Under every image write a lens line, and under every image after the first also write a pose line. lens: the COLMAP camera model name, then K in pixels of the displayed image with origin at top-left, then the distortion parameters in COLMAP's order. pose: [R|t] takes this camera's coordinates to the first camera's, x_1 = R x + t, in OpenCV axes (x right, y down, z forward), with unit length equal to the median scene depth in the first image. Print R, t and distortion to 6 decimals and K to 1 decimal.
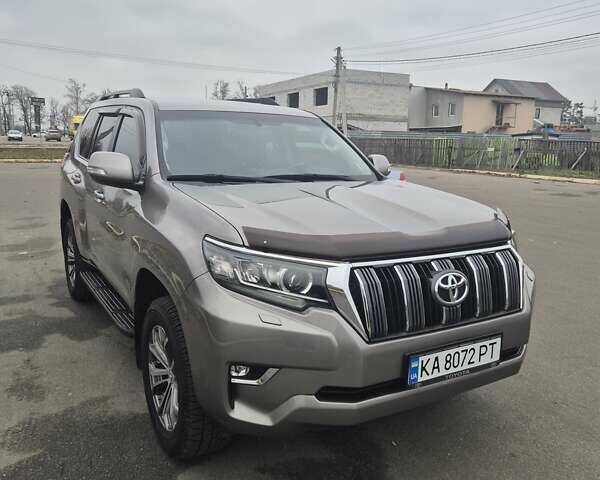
lens RADIAL K [[709.8, 0, 300.0], [0, 709.8, 240.0], [0, 0, 1]] dist [0.109218, 0.008351]
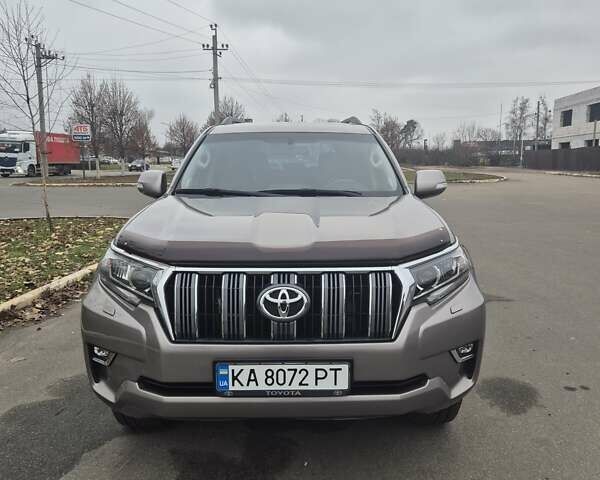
lens RADIAL K [[709.8, 0, 300.0], [0, 709.8, 240.0], [0, 0, 1]] dist [0.109218, 0.008351]
pose [[0.776770, 0.049014, -0.627874, 0.843538], [-0.070946, 0.997431, -0.009908, -0.010695], [0.625775, 0.052241, 0.778252, 0.255964]]
